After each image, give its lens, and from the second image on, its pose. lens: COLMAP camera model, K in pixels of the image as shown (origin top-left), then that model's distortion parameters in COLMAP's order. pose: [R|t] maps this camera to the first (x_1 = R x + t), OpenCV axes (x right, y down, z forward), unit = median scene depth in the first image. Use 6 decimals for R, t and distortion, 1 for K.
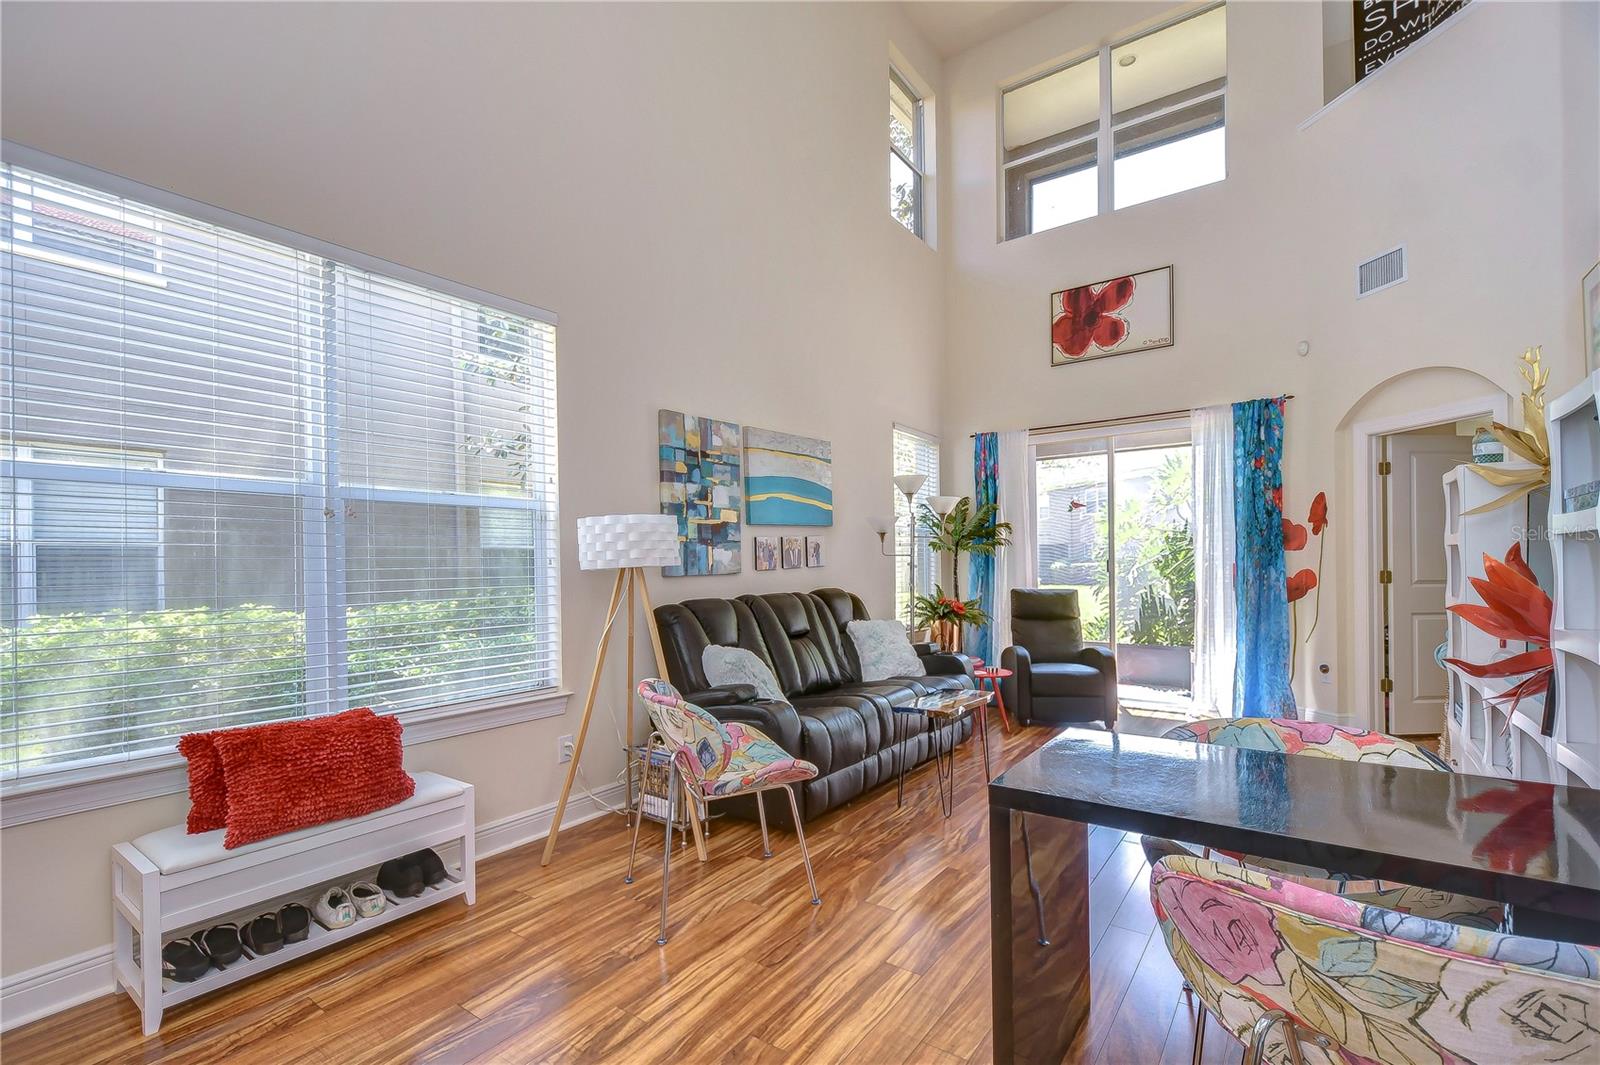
lens RADIAL K [[751.7, 0, 752.7], [0, 751.7, 568.9], [0, 0, 1]] dist [-0.025482, 0.001165]
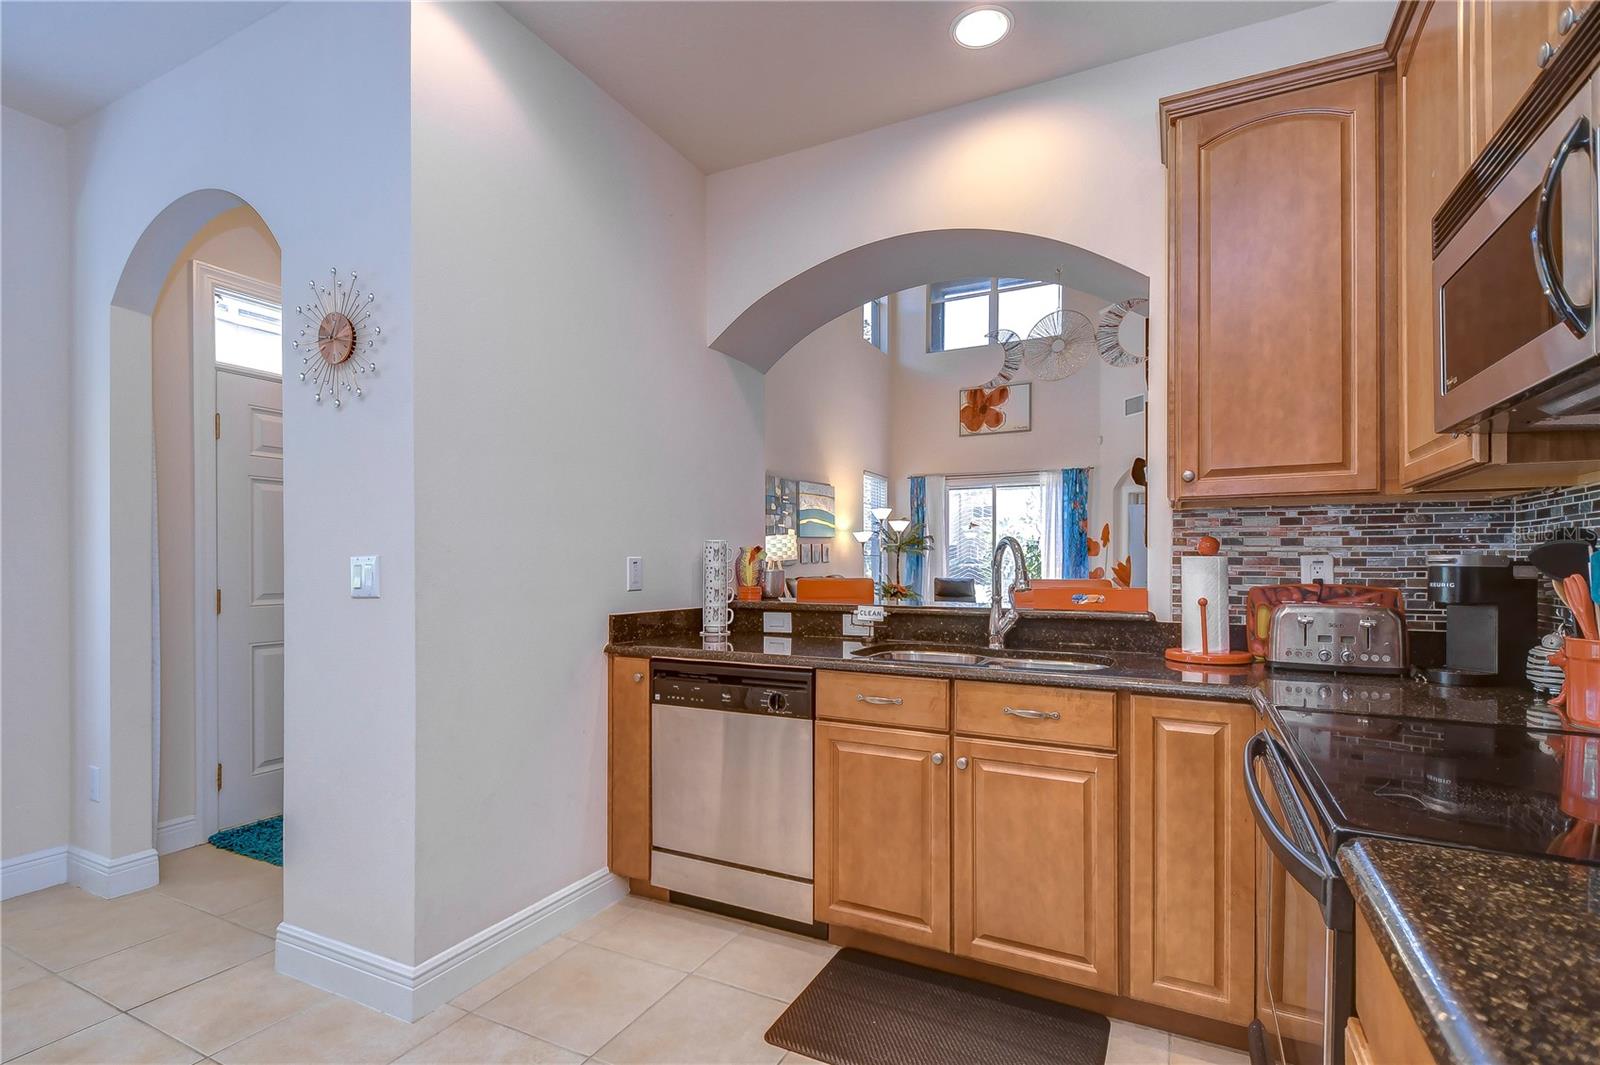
lens RADIAL K [[735.3, 0, 800.9], [0, 735.3, 557.1], [0, 0, 1]] dist [0.000840, -0.001148]
pose [[0.980575, 0.013429, 0.195684, -0.245713], [-0.010907, 0.999843, -0.013961, 0.008025], [-0.195841, 0.011556, 0.980568, -0.487916]]
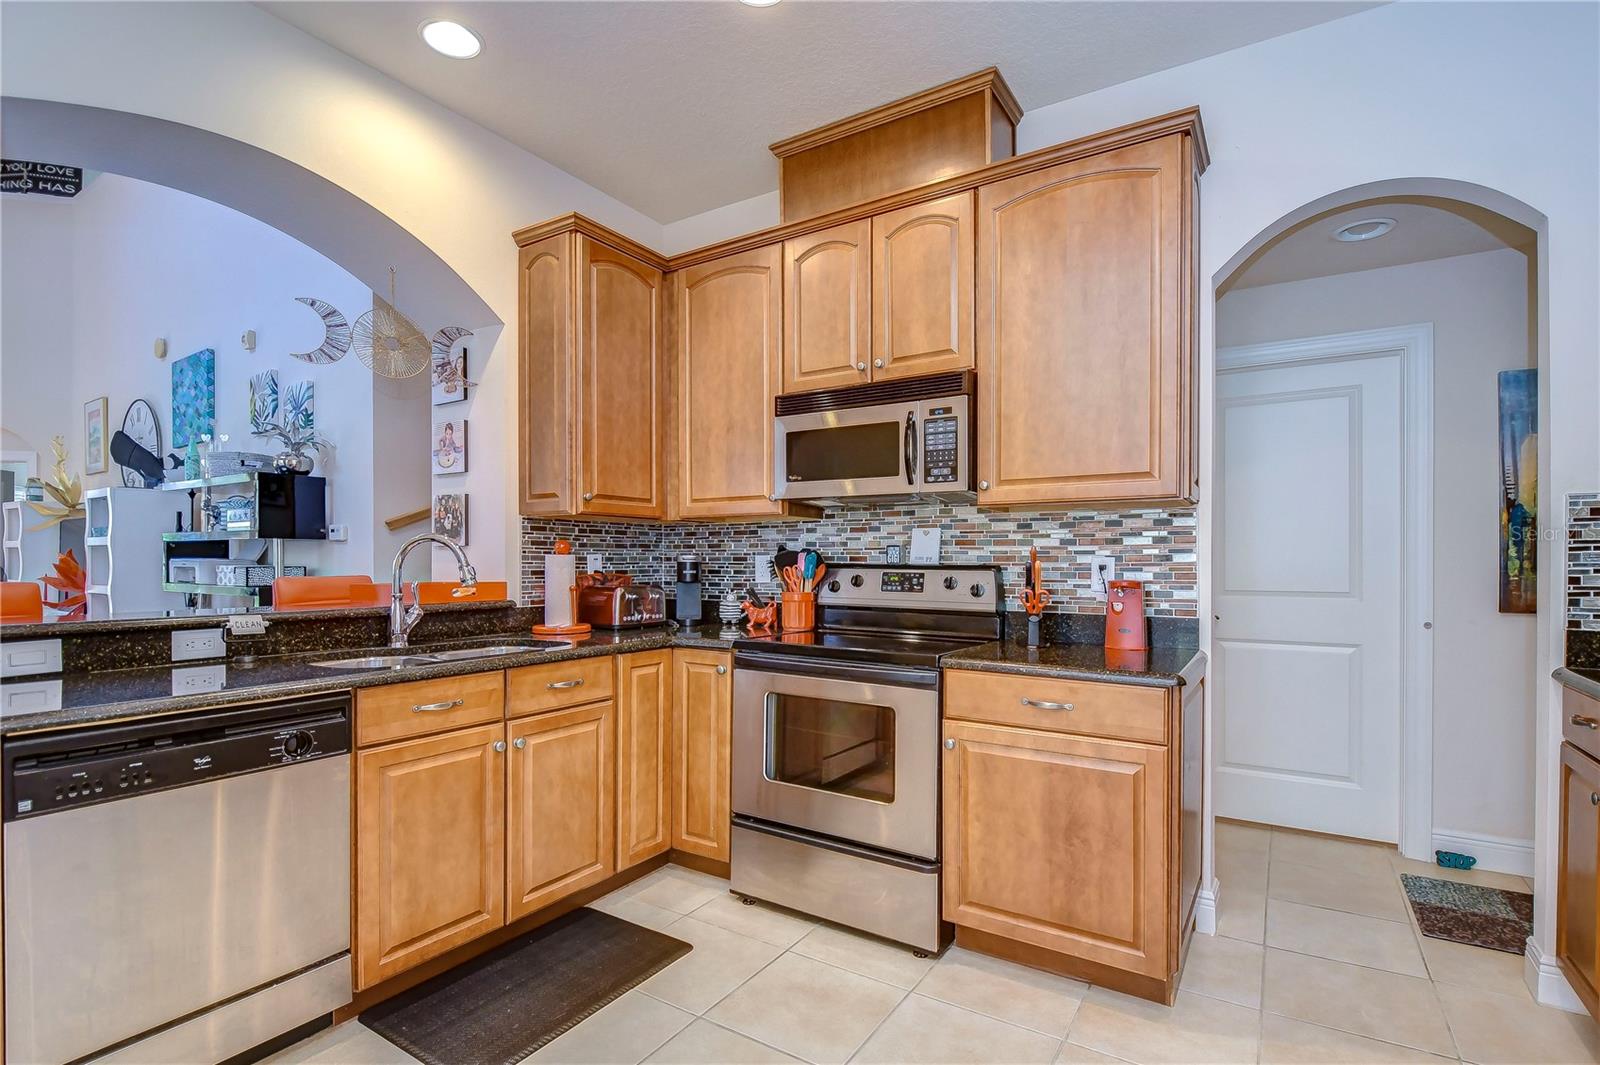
lens RADIAL K [[735.3, 0, 796.1], [0, 735.3, 544.2], [0, 0, 1]] dist [0.000840, -0.001148]
pose [[-0.073660, 0.032318, 0.996760, -0.434879], [0.001718, 0.999477, -0.032279, 0.009121], [-0.997282, -0.000666, -0.073677, -0.327496]]
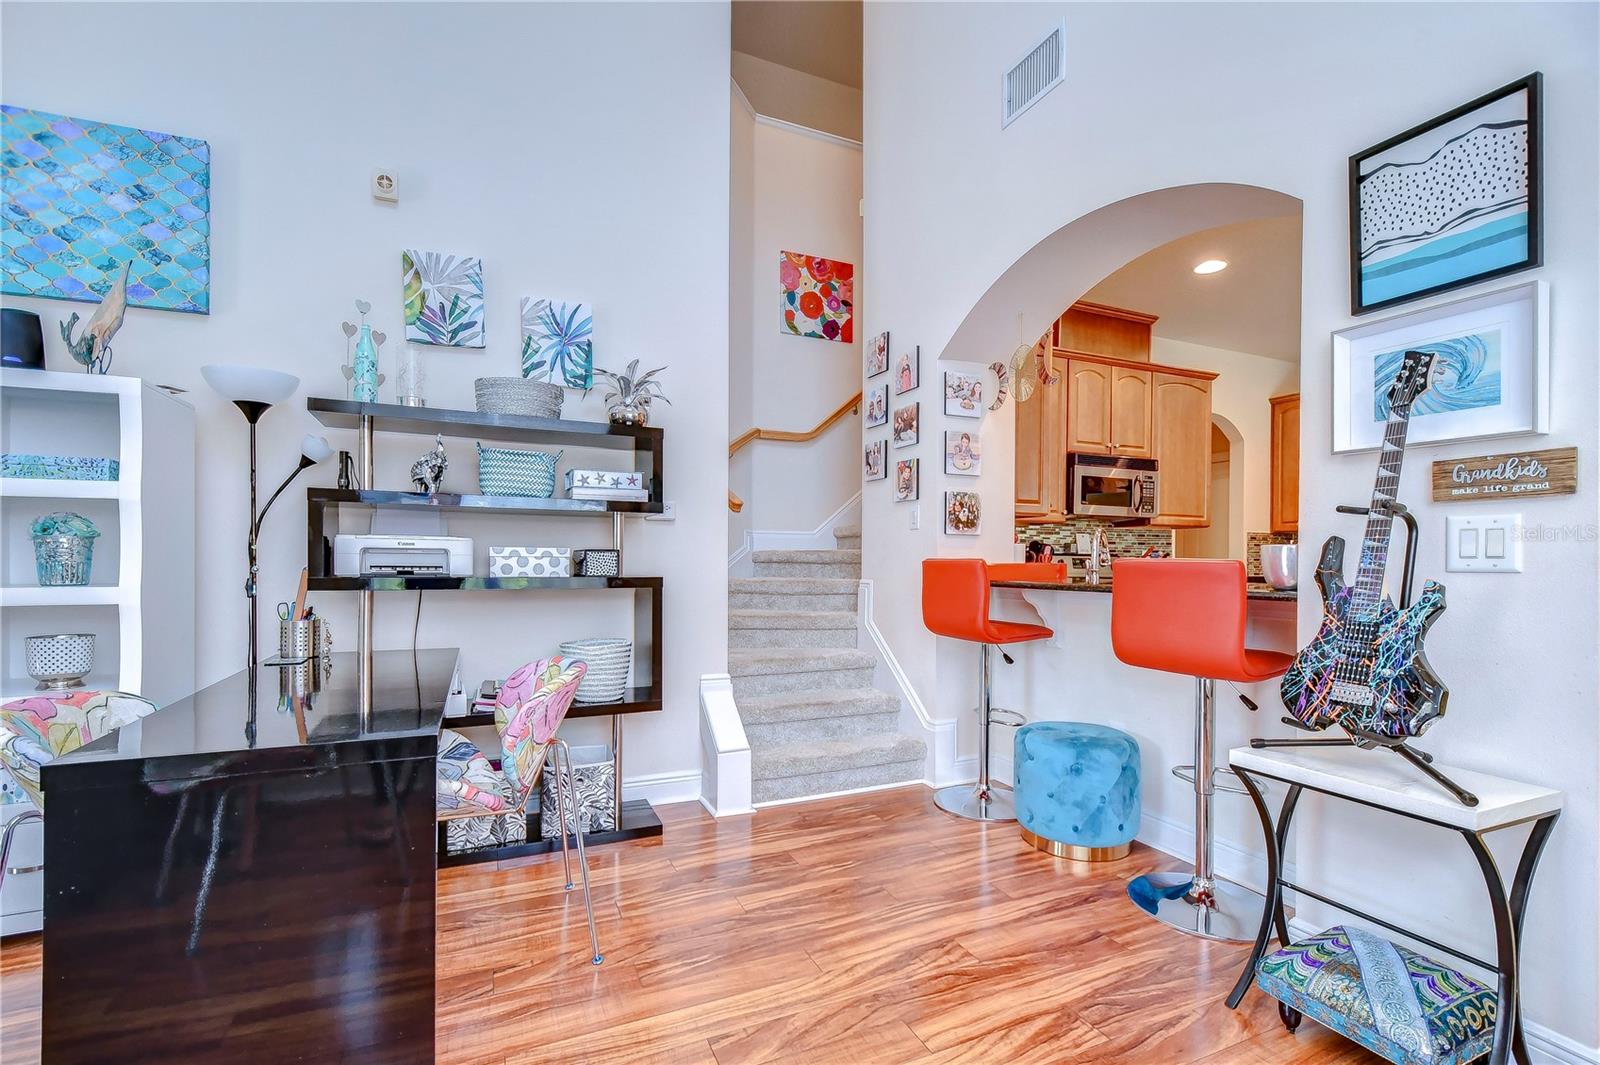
lens RADIAL K [[708.2, 0, 792.9], [0, 708.2, 569.3], [0, 0, 1]] dist [-0.010048, -0.002079]
pose [[-0.868705, 0.003142, 0.495320, -0.125882], [0.006826, 0.999961, 0.005628, 0.017387], [-0.495283, 0.008270, -0.868692, 0.363814]]
